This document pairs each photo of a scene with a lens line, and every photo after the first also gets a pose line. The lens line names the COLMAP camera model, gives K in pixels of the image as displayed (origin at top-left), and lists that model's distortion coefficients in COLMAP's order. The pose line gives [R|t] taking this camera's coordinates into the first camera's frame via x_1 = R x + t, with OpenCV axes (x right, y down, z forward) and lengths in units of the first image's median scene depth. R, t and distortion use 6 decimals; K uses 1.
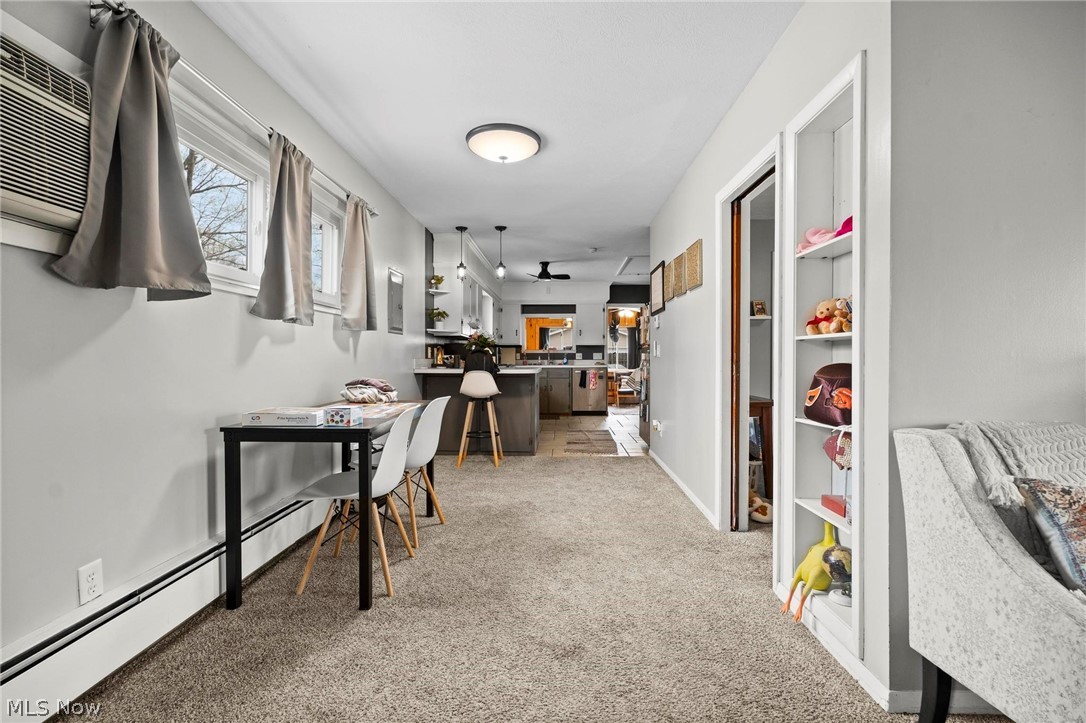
lens RADIAL K [[488.5, 0, 543.0], [0, 488.5, 361.5], [0, 0, 1]] dist [-0.001888, -0.000421]
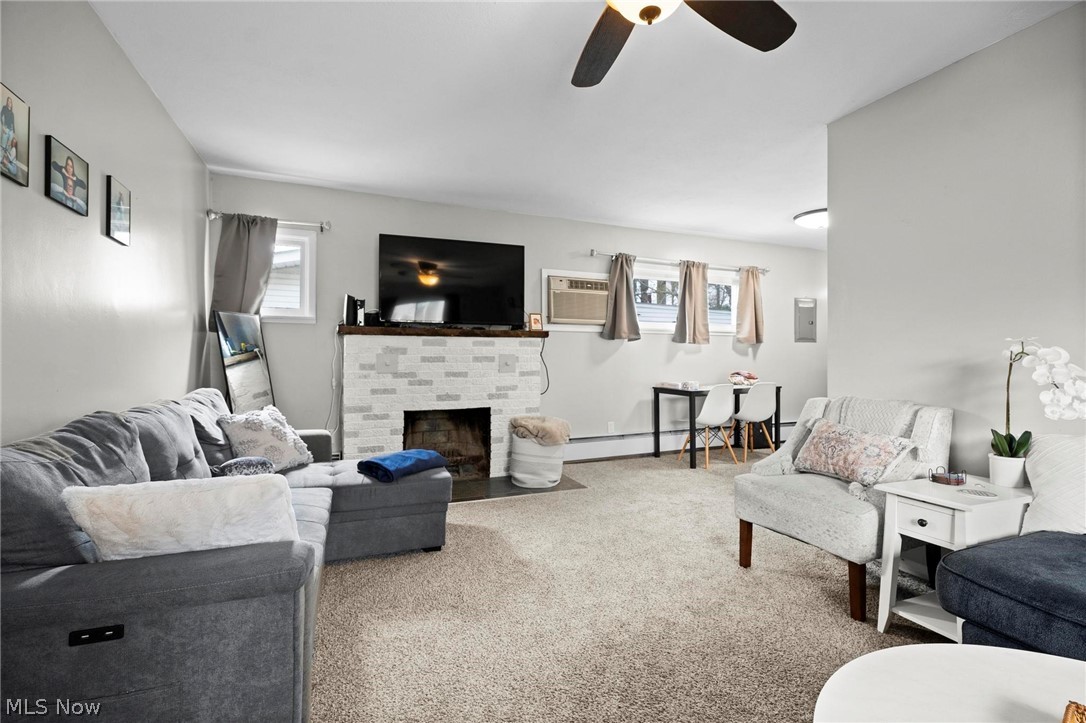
lens RADIAL K [[488.5, 0, 543.0], [0, 488.5, 361.5], [0, 0, 1]] dist [-0.001888, -0.000421]
pose [[0.416519, 0.017643, -0.908956, 1.461521], [-0.003752, 0.999837, 0.017687, -0.045843], [0.909119, -0.003957, 0.416517, -0.625709]]
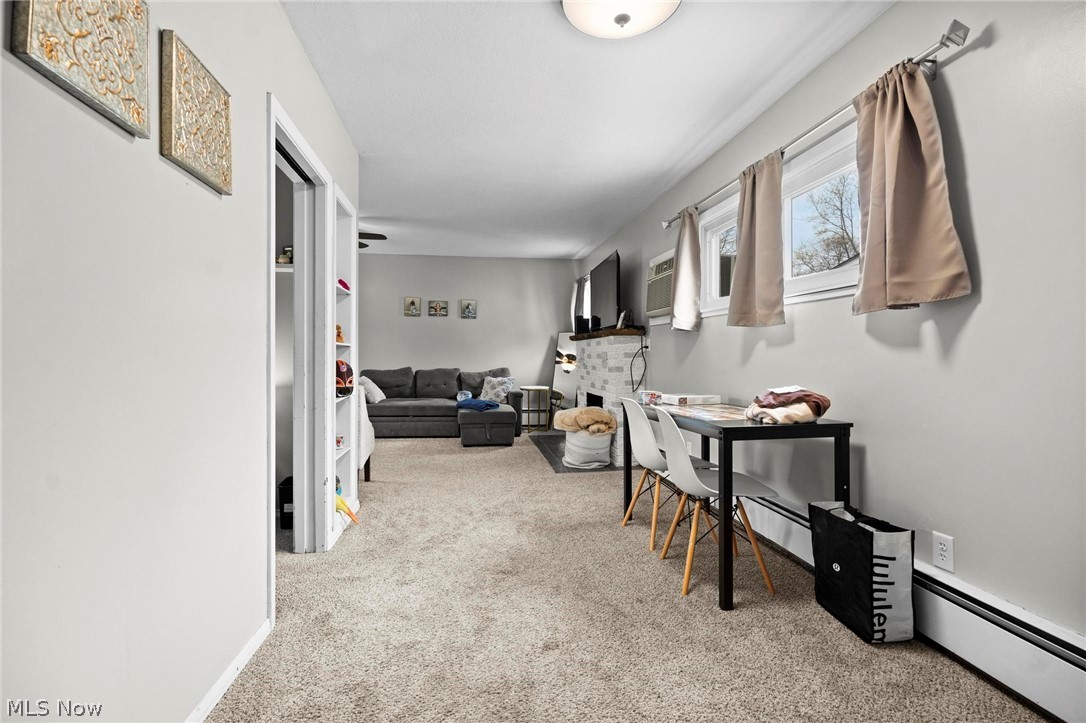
lens RADIAL K [[488.5, 0, 543.0], [0, 488.5, 361.5], [0, 0, 1]] dist [-0.001888, -0.000421]
pose [[-0.987472, 0.001146, -0.157788, 0.156998], [-0.001027, 0.999906, 0.013689, -0.018386], [0.157789, 0.013680, -0.987378, 2.476465]]
